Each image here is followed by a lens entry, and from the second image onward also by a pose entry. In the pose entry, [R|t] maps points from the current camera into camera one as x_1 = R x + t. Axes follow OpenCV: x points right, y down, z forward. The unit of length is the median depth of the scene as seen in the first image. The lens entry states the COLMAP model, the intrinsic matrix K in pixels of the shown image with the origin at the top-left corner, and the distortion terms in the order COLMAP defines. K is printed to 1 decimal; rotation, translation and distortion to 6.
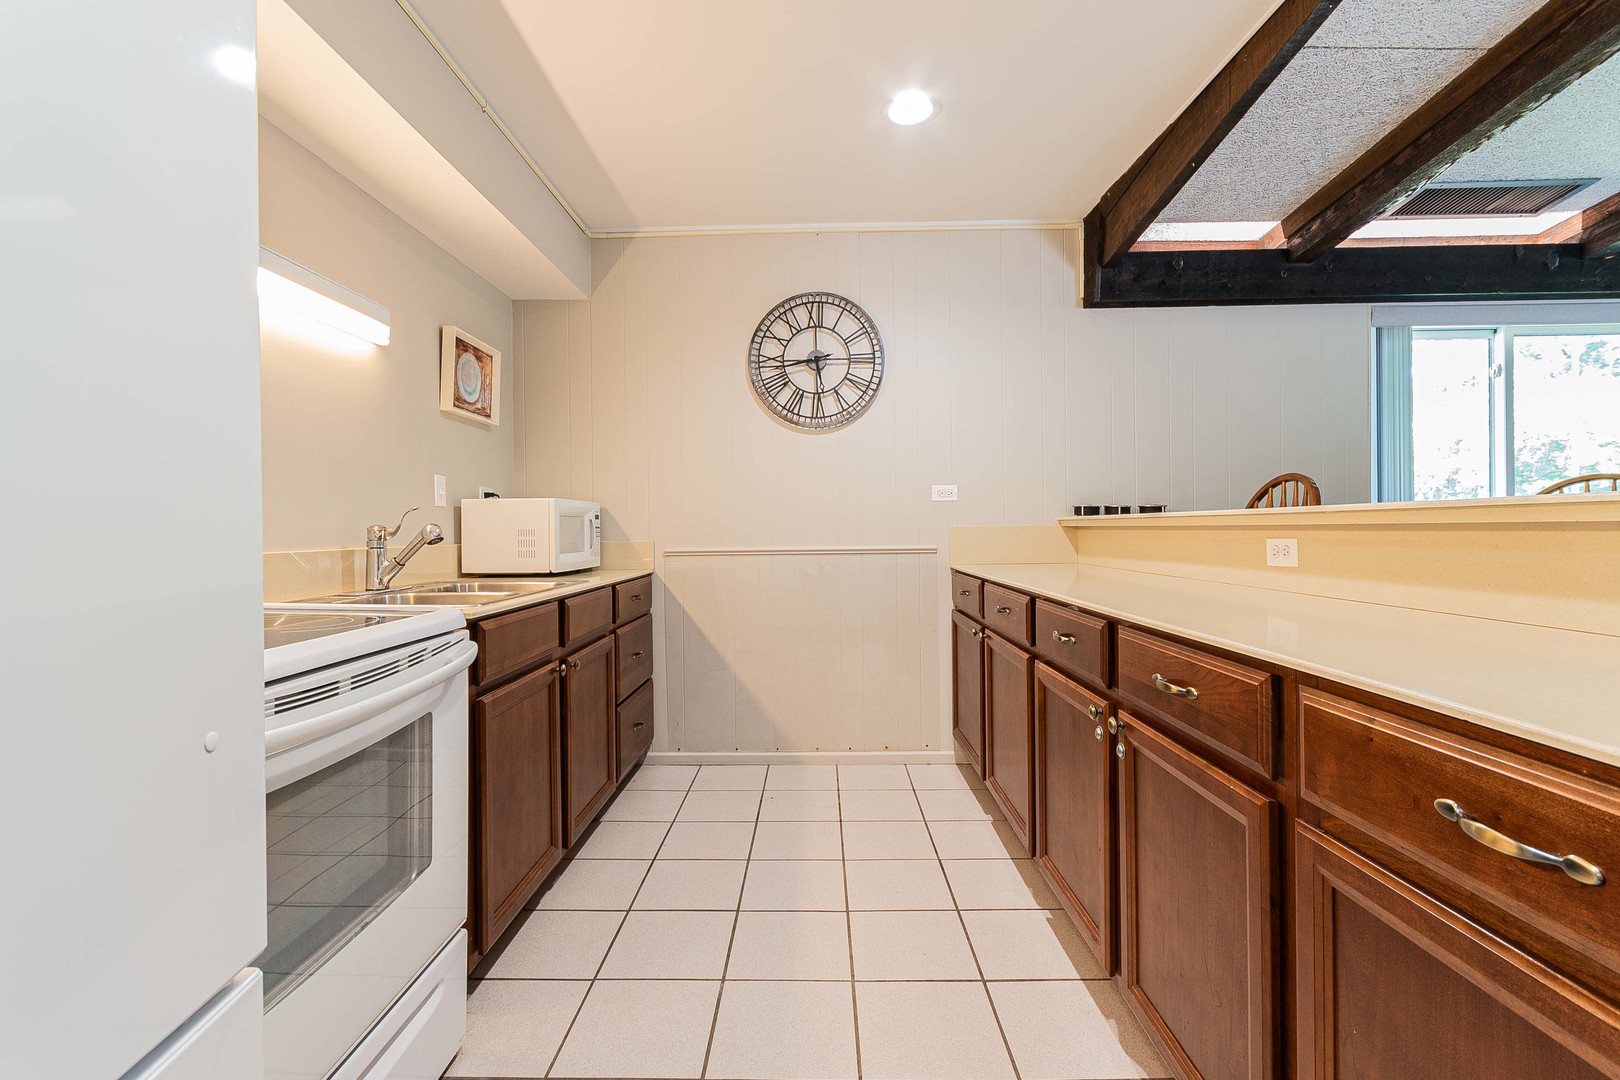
lens RADIAL K [[717.8, 0, 803.8], [0, 717.8, 529.8], [0, 0, 1]] dist [0.001358, 0.000467]
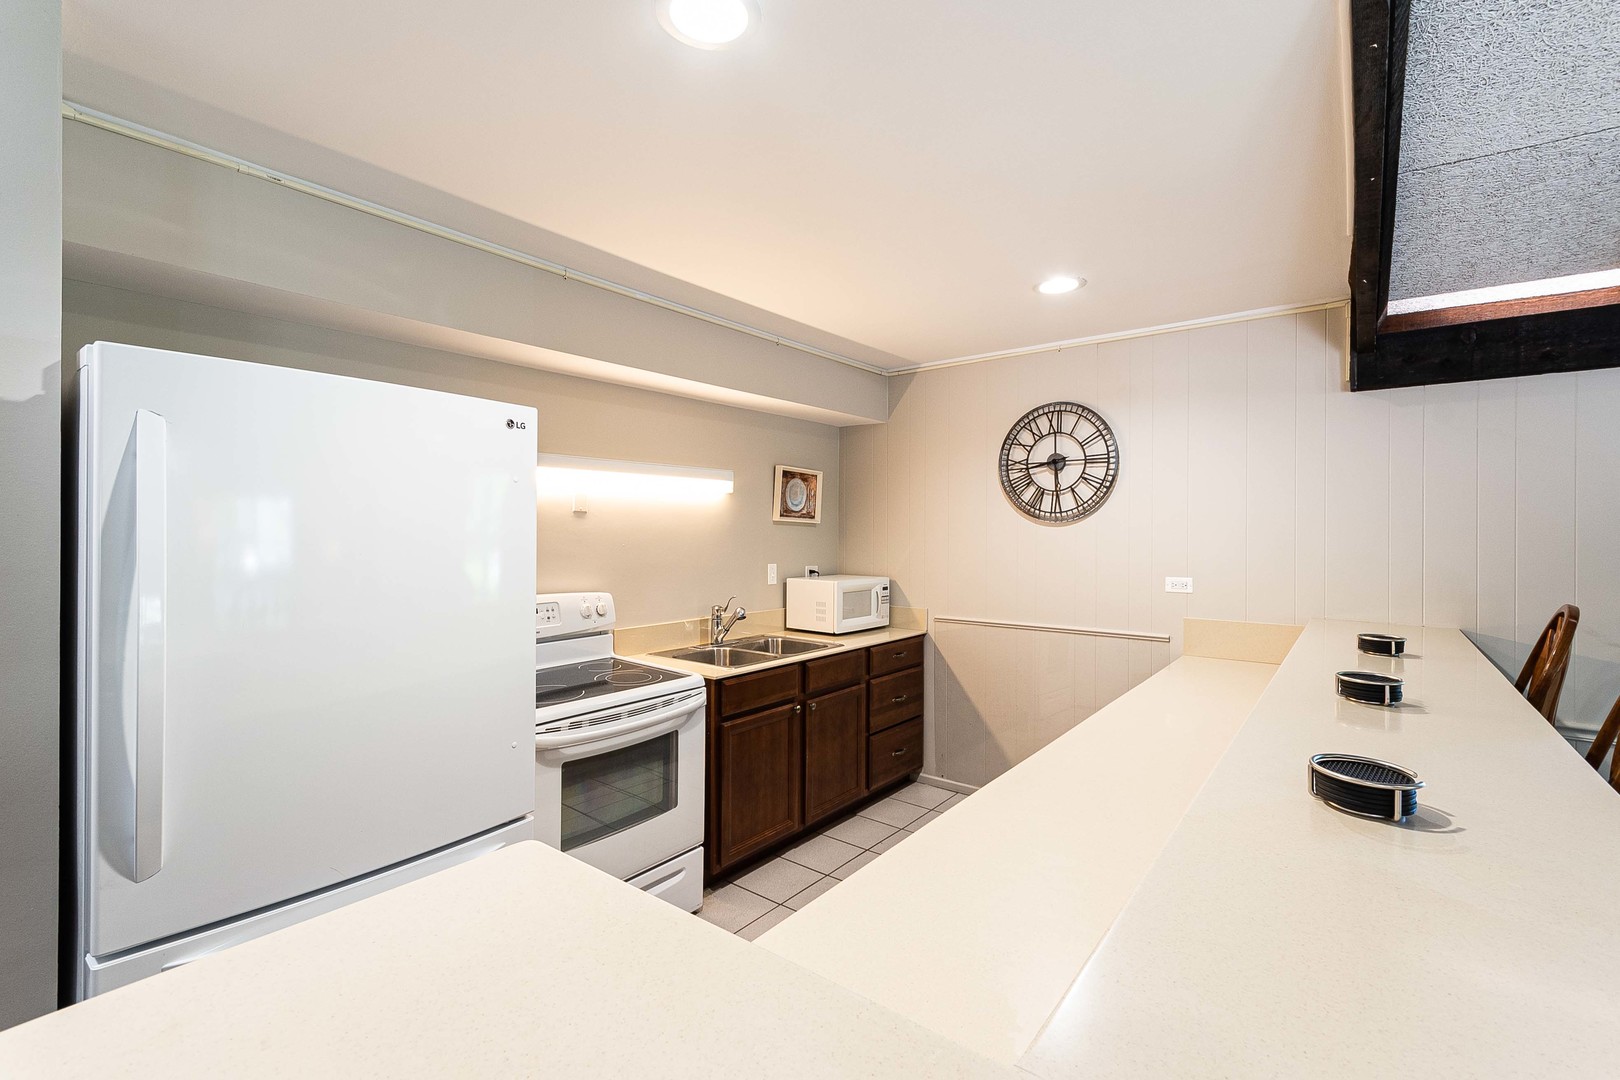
lens RADIAL K [[717.8, 0, 809.4], [0, 717.8, 538.2], [0, 0, 1]] dist [0.001358, 0.000467]
pose [[0.800669, 0.018780, -0.598813, 0.389846], [-0.013434, 0.999820, 0.013393, -0.125719], [0.598957, -0.002679, 0.800777, -0.147409]]
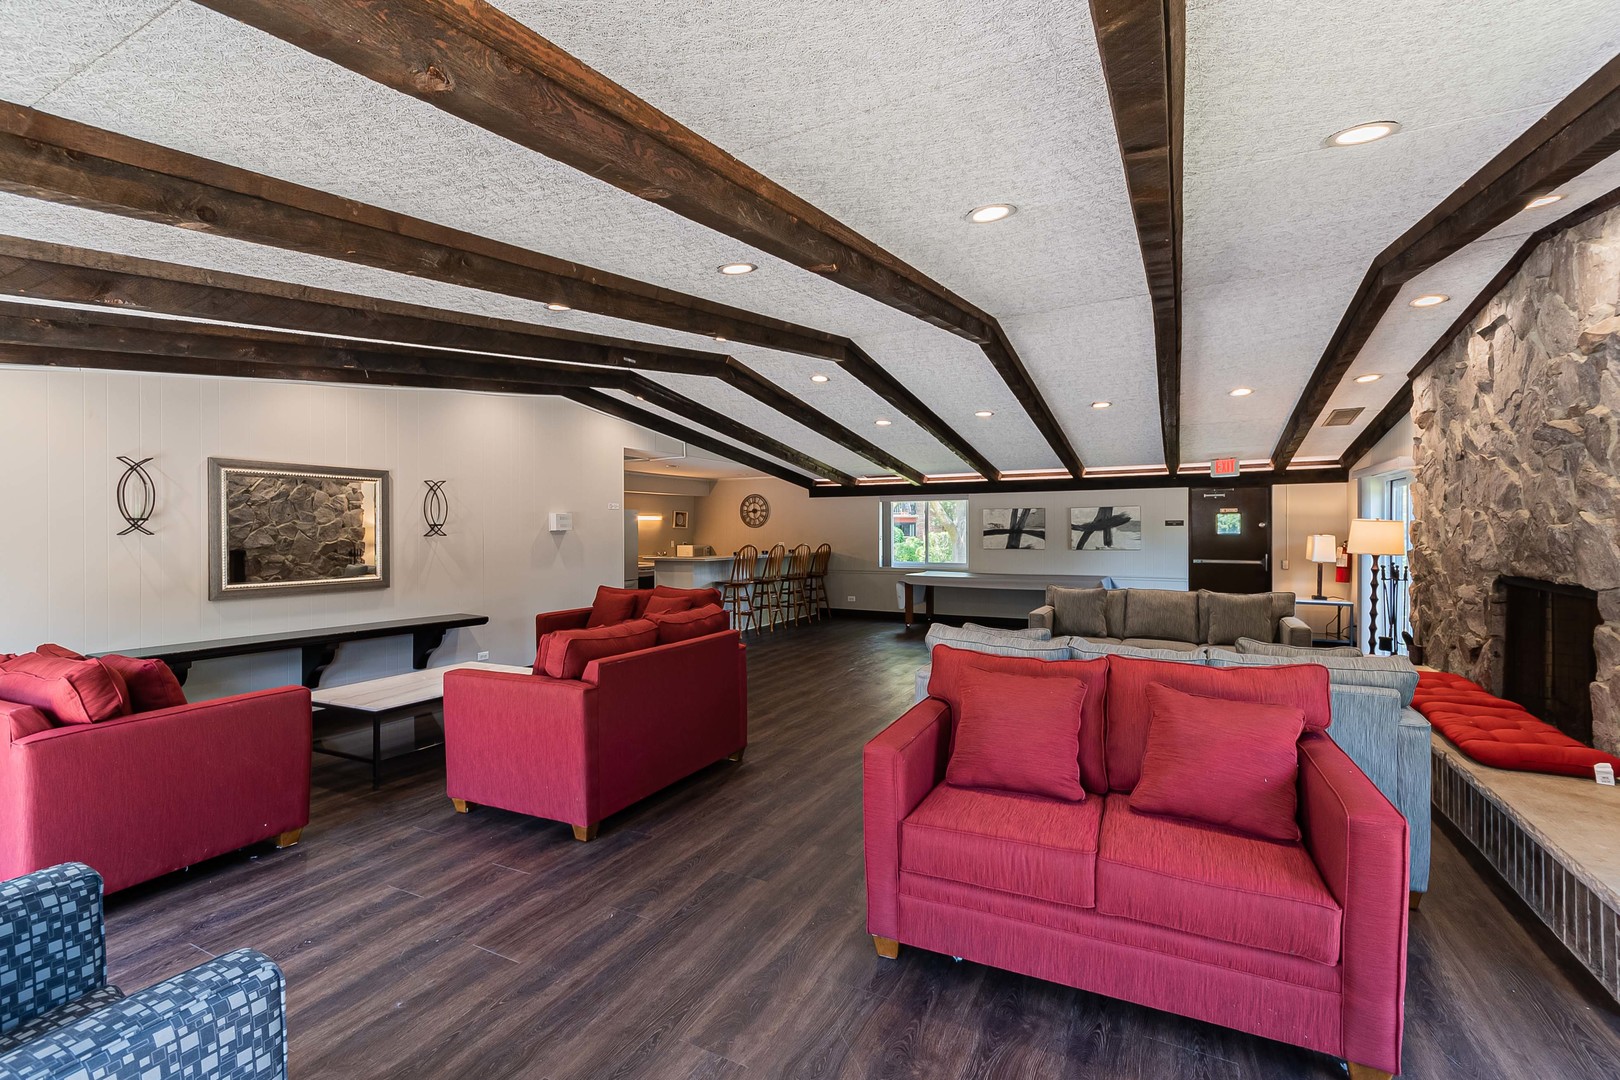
lens RADIAL K [[717.8, 0, 812.8], [0, 717.8, 541.5], [0, 0, 1]] dist [0.001358, 0.000467]
pose [[0.900210, 0.008295, -0.435377, 2.100911], [-0.007352, 0.999966, 0.003850, -0.080175], [0.435394, -0.000265, 0.900240, -2.537695]]
